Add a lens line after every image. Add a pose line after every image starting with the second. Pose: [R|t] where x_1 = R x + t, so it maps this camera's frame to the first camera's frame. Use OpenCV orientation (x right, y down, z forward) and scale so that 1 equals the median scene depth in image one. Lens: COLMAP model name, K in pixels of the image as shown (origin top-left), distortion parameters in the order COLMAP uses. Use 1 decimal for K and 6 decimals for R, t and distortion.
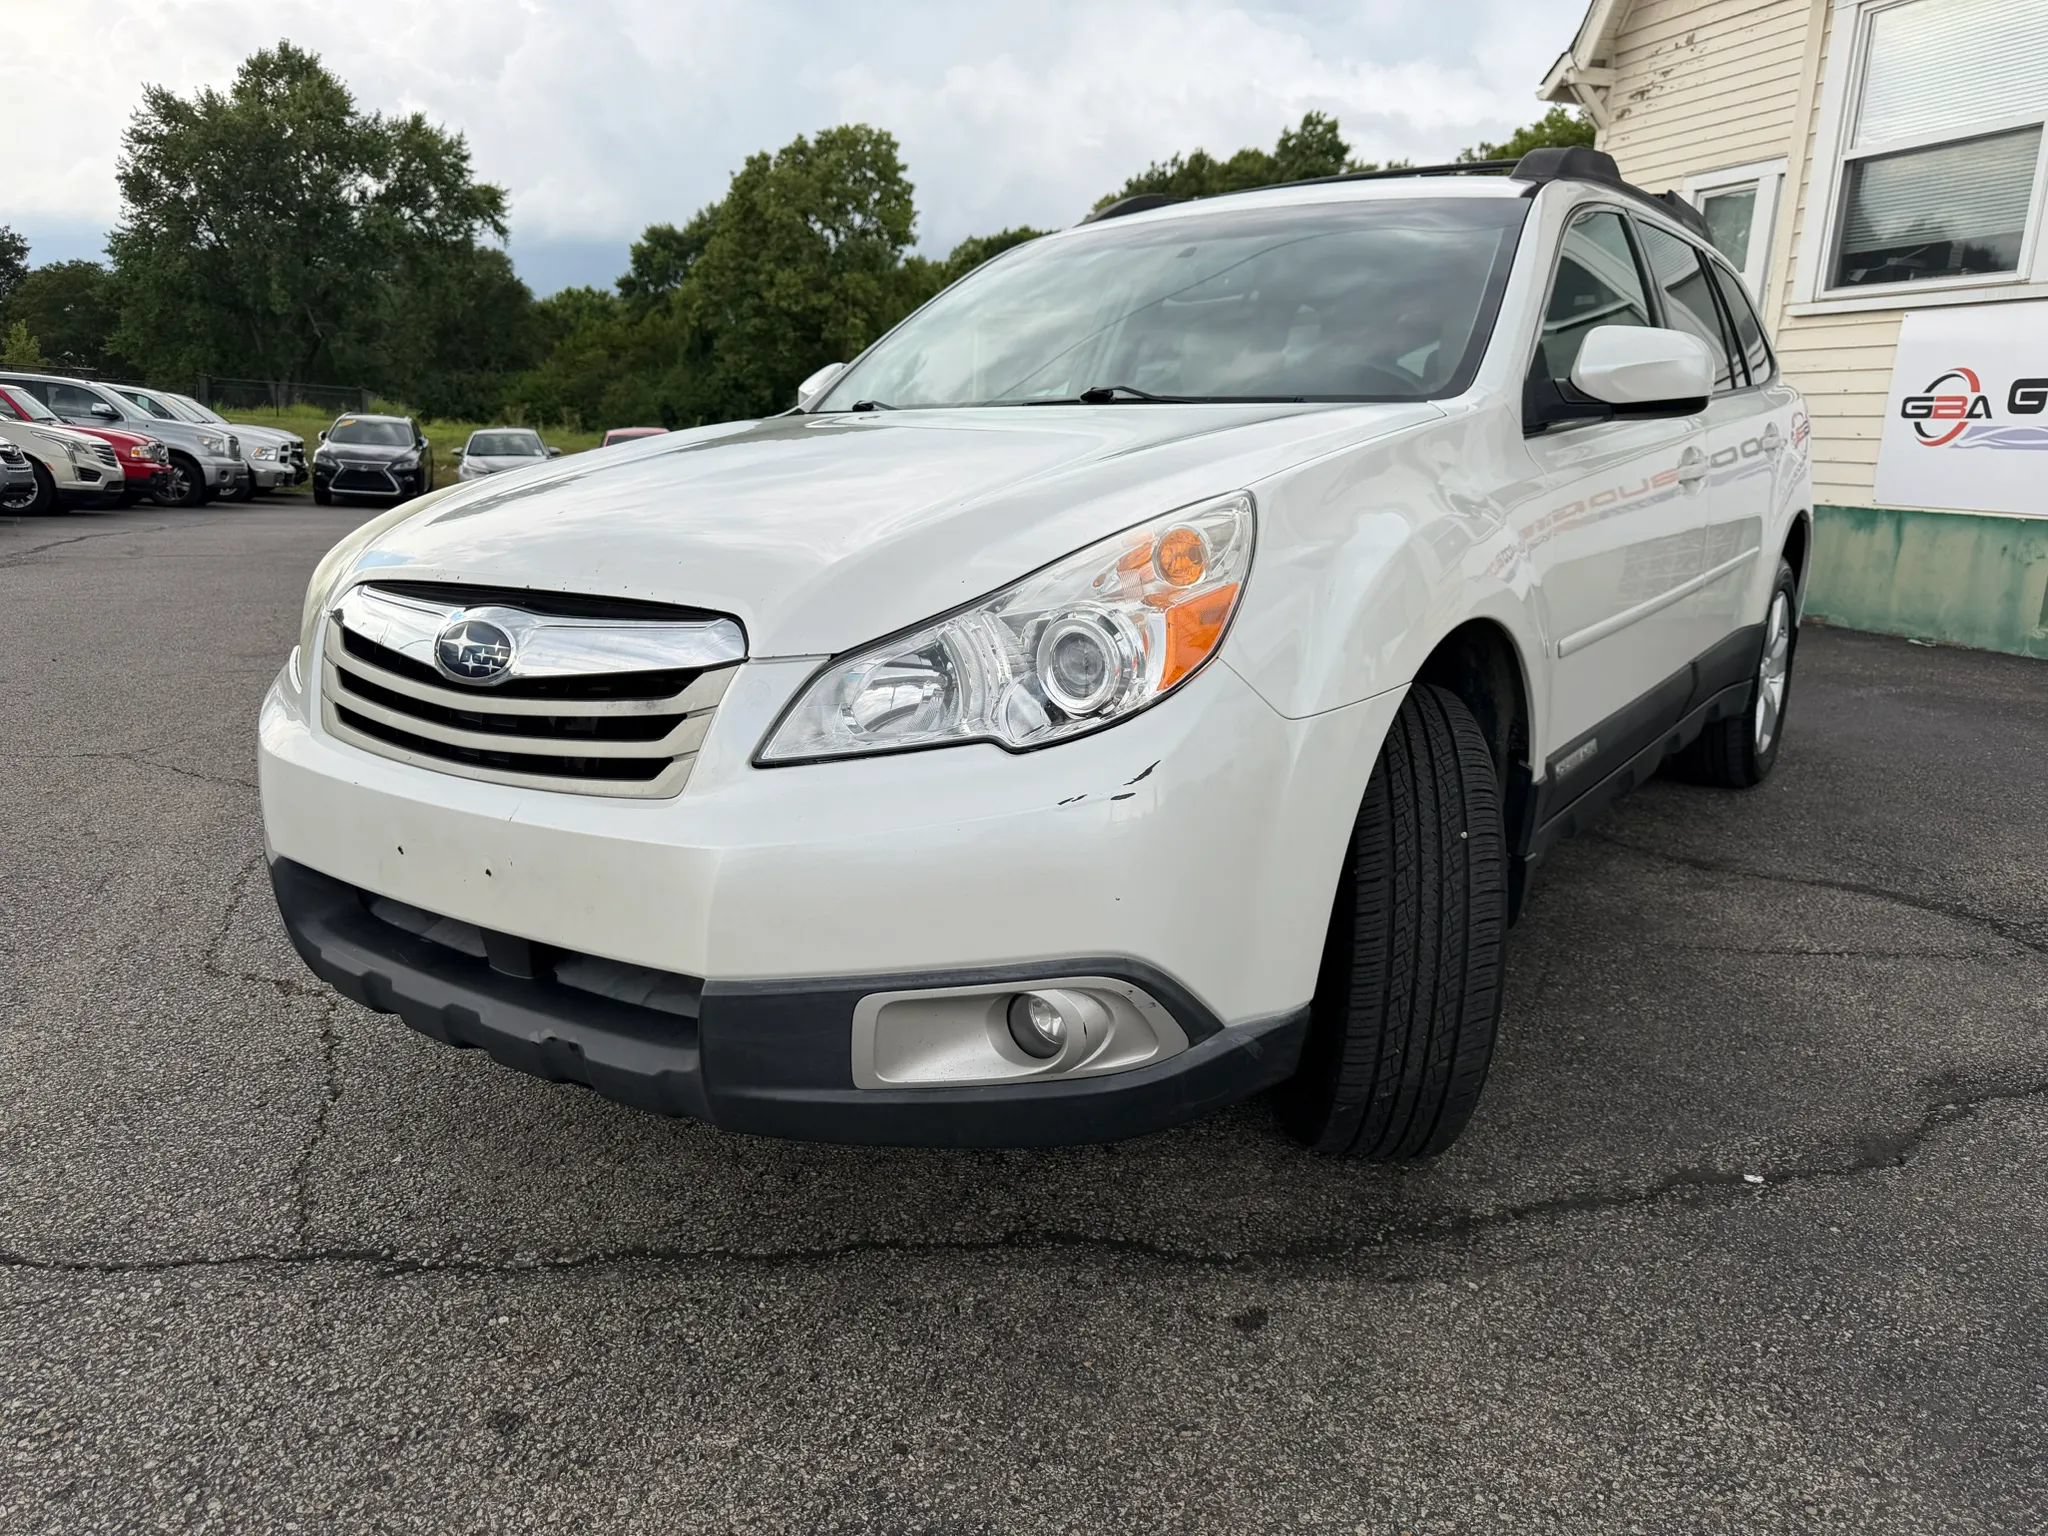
lens RADIAL K [[1478.2, 0, 1029.3], [0, 1478.2, 765.4], [0, 0, 1]] dist [-0.003118, -0.000772]
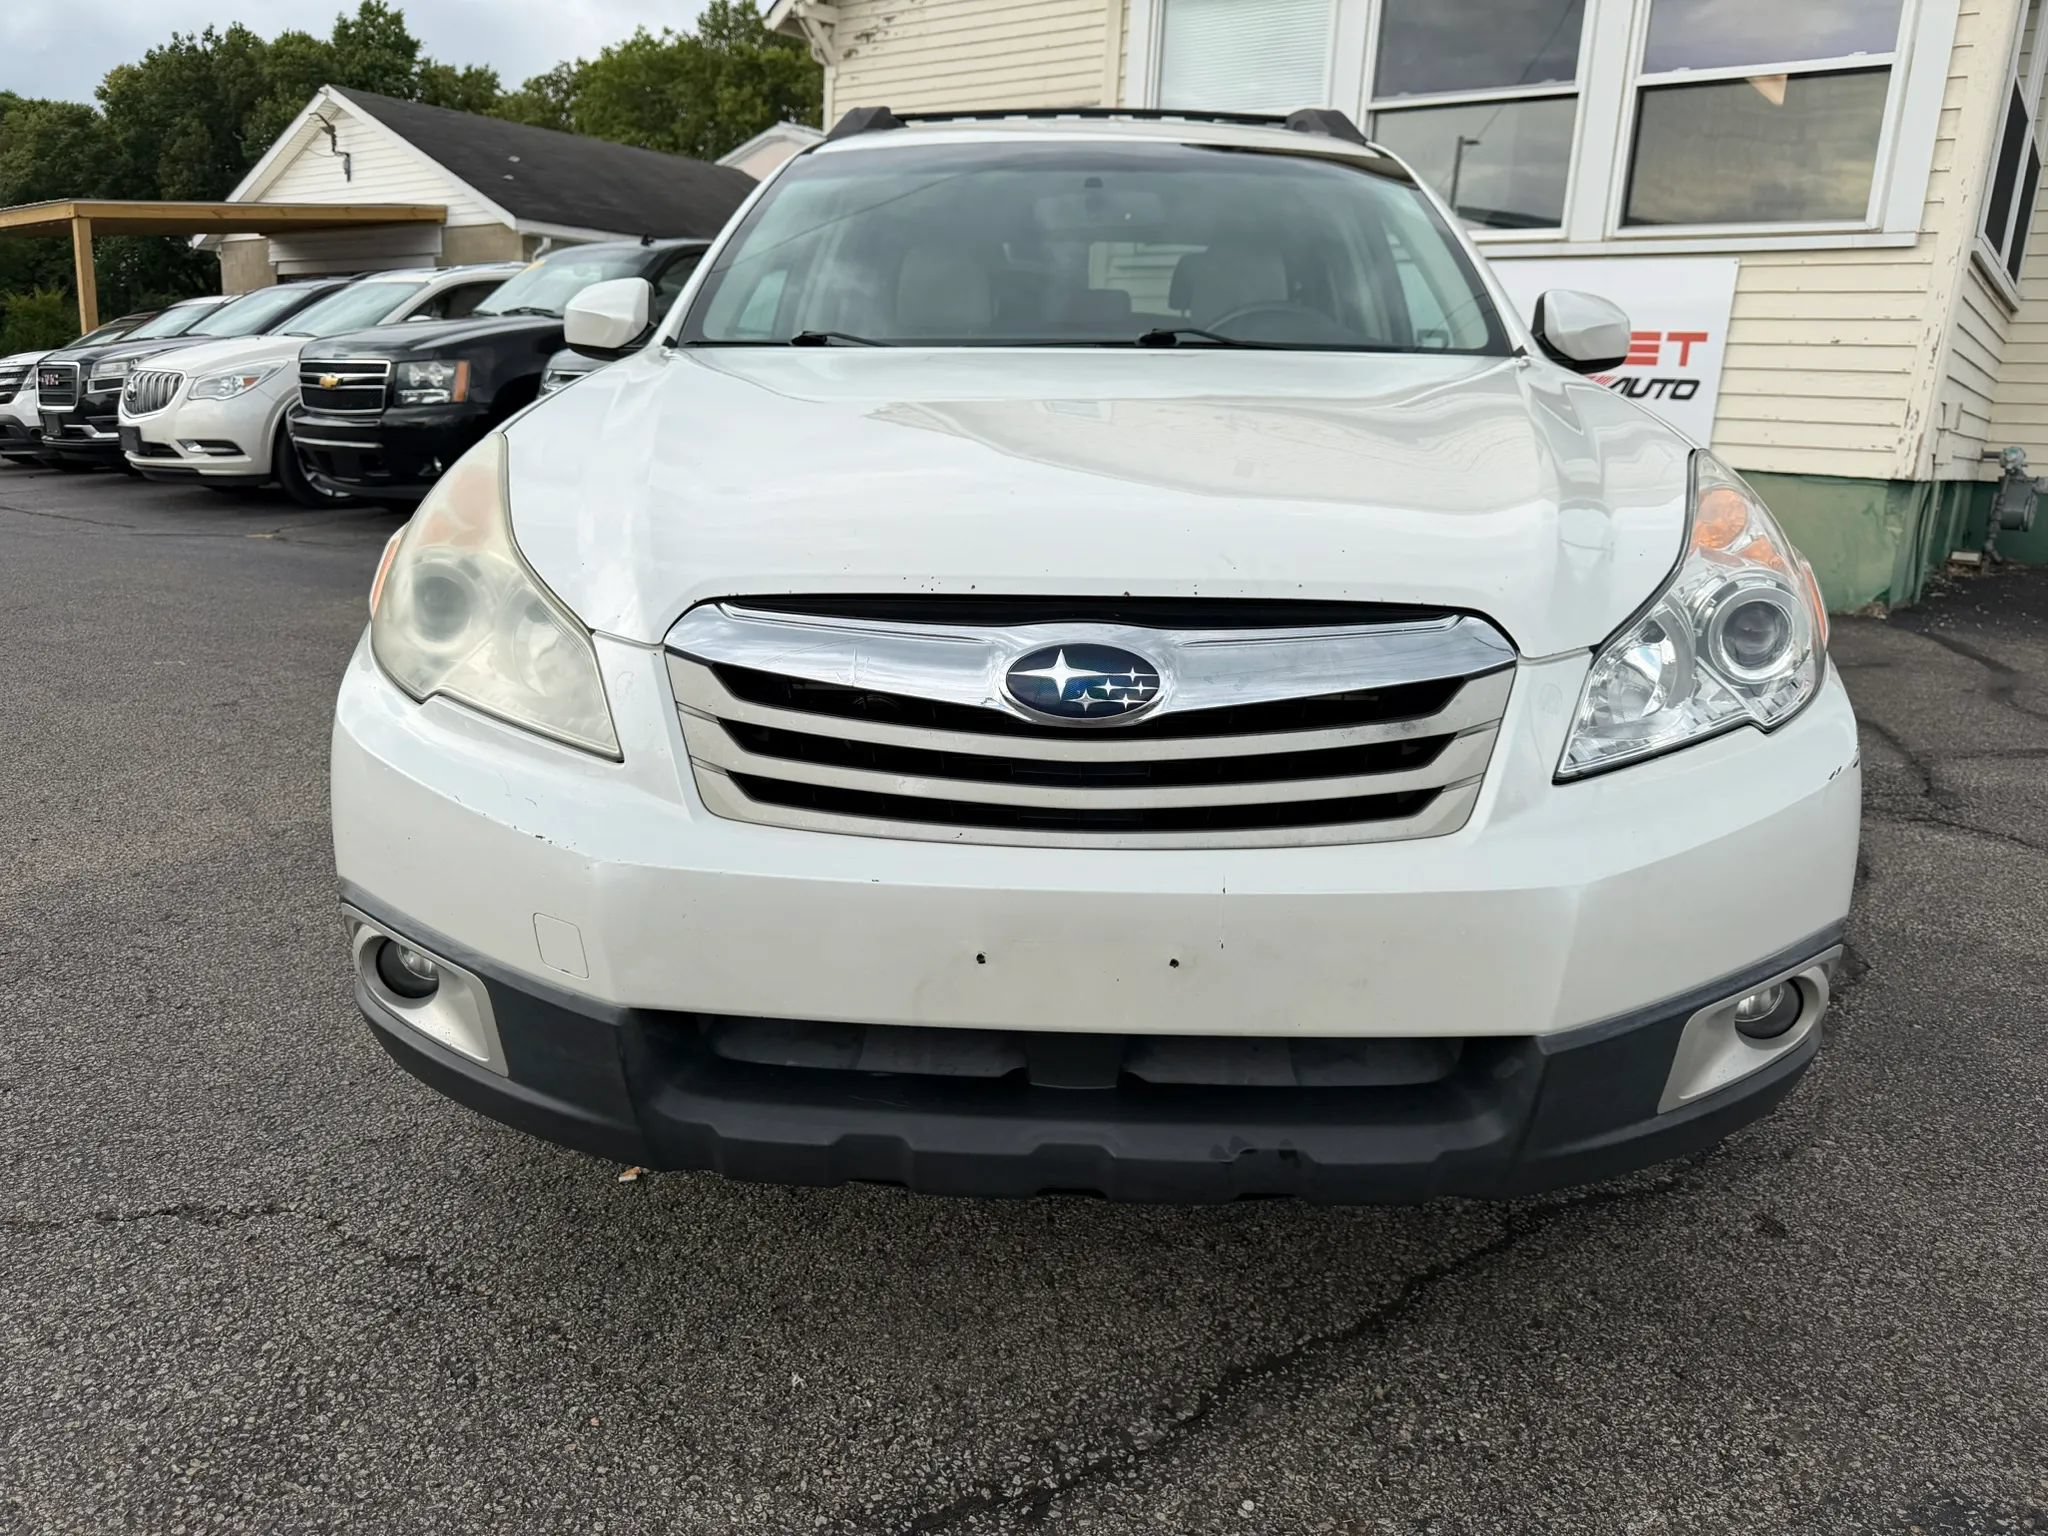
lens RADIAL K [[1478.2, 0, 1020.8], [0, 1478.2, 764.8], [0, 0, 1]] dist [-0.003118, -0.000772]
pose [[0.834555, -0.132087, 0.534856, -0.713883], [0.106202, 0.991196, 0.079073, -0.087074], [-0.540592, -0.009188, 0.841235, 0.334432]]
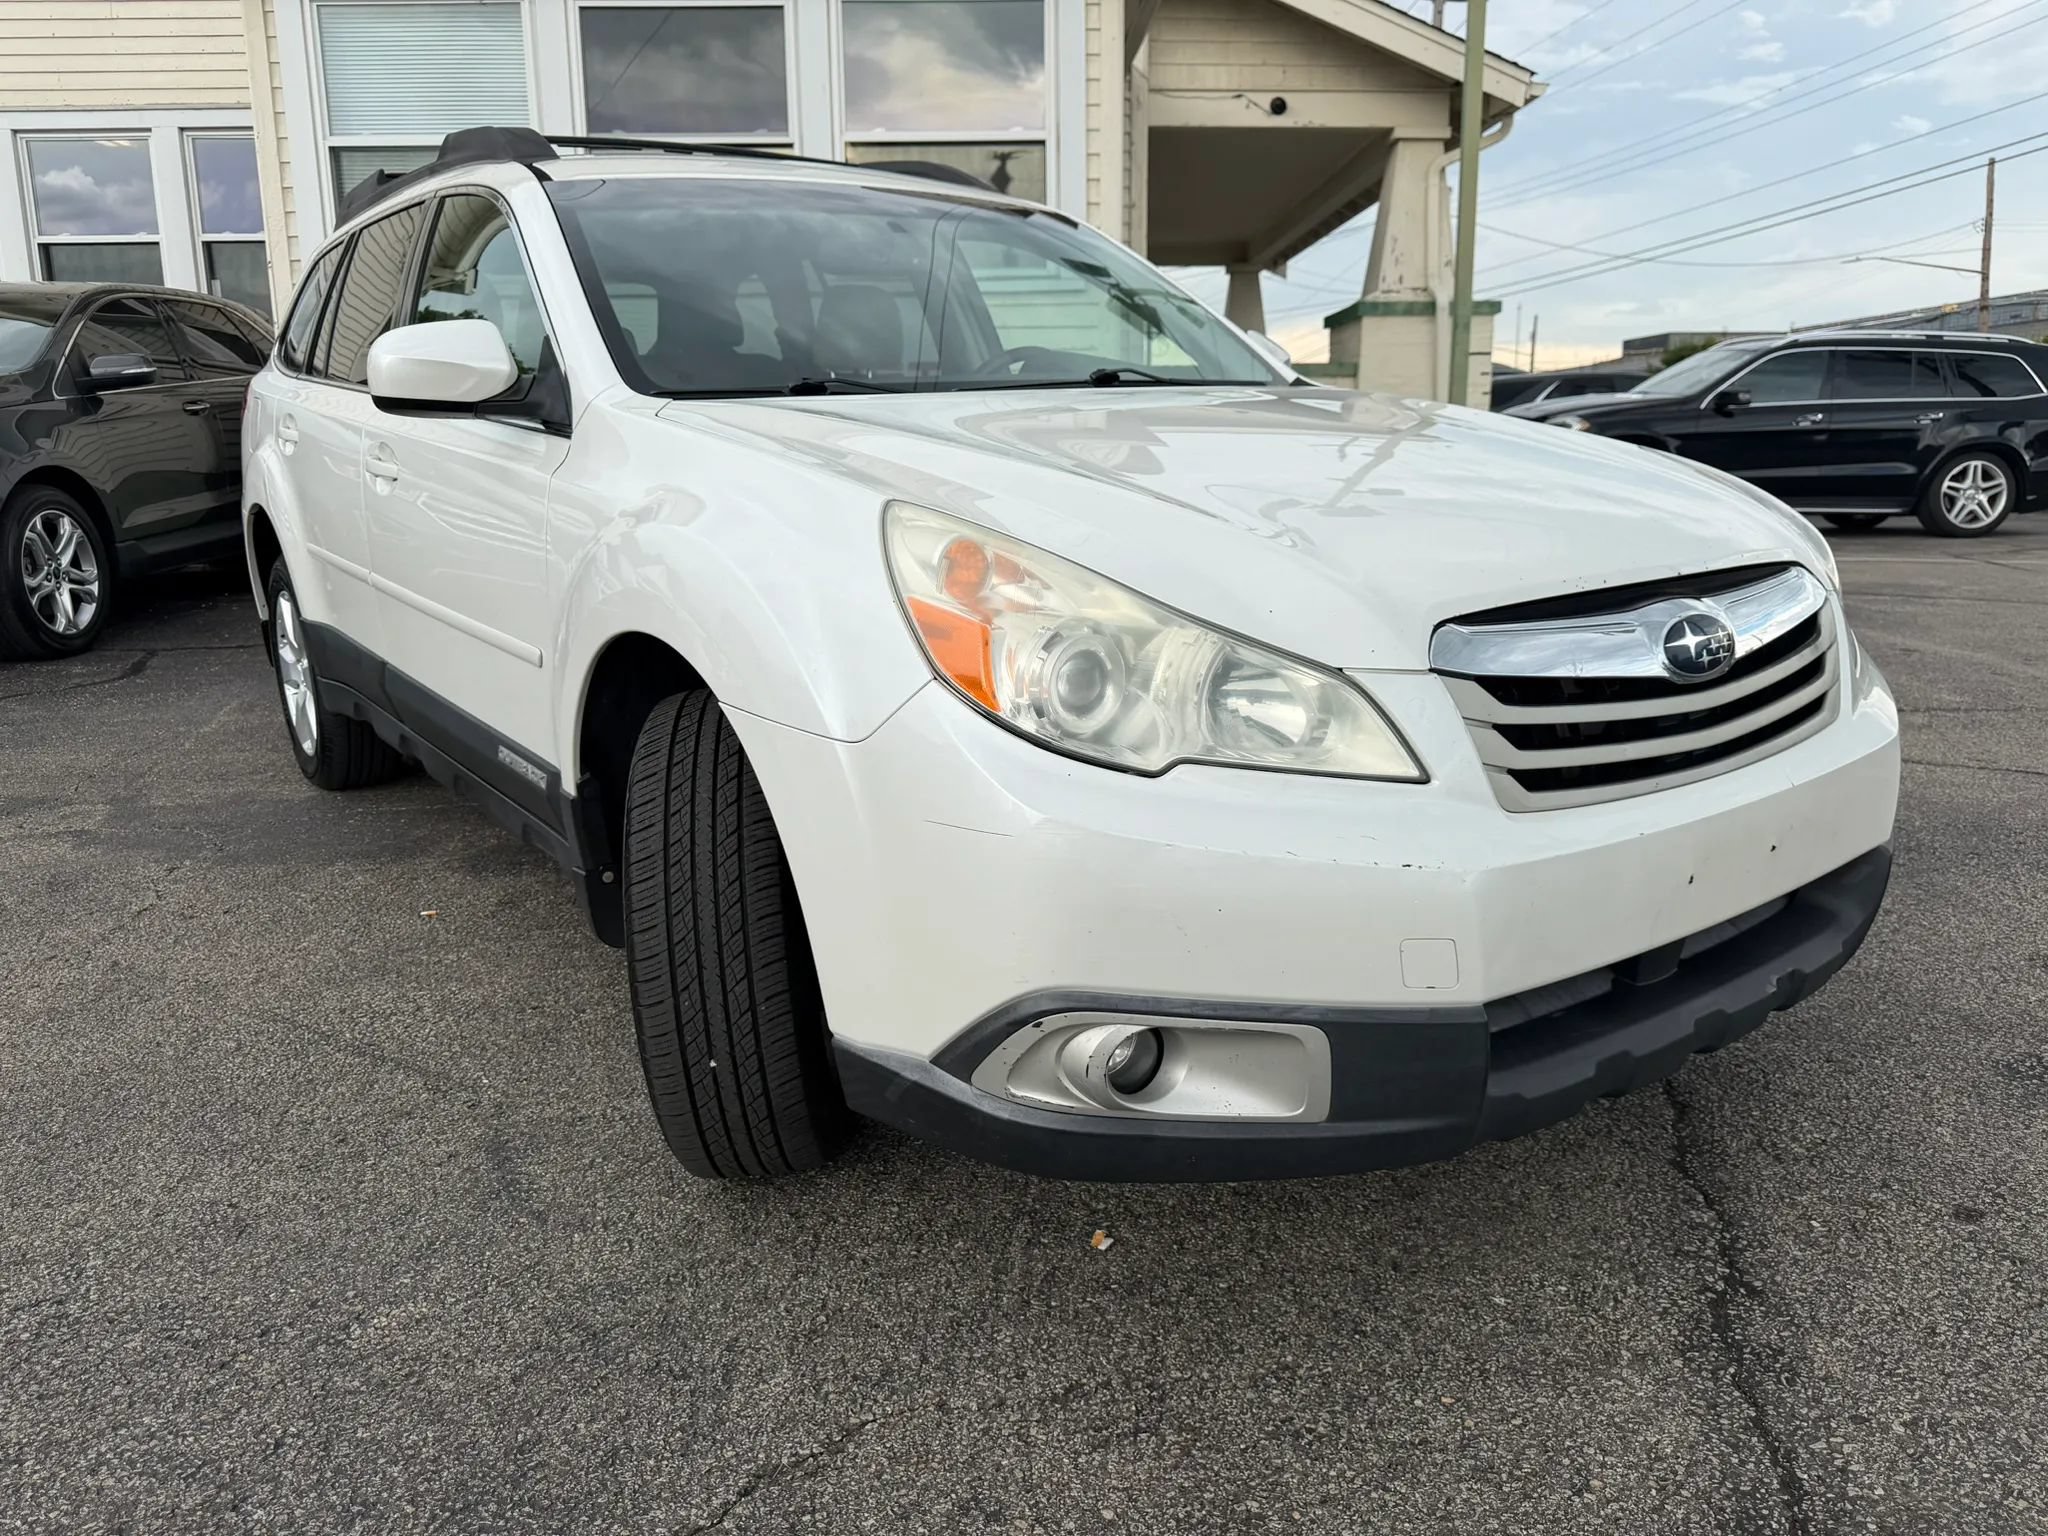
lens RADIAL K [[1478.2, 0, 1022.7], [0, 1478.2, 769.0], [0, 0, 1]] dist [-0.003118, -0.000772]
pose [[0.296217, -0.241887, 0.923984, -1.251679], [0.225568, 0.957752, 0.178413, -0.238318], [-0.928103, 0.155573, 0.338264, 0.959174]]
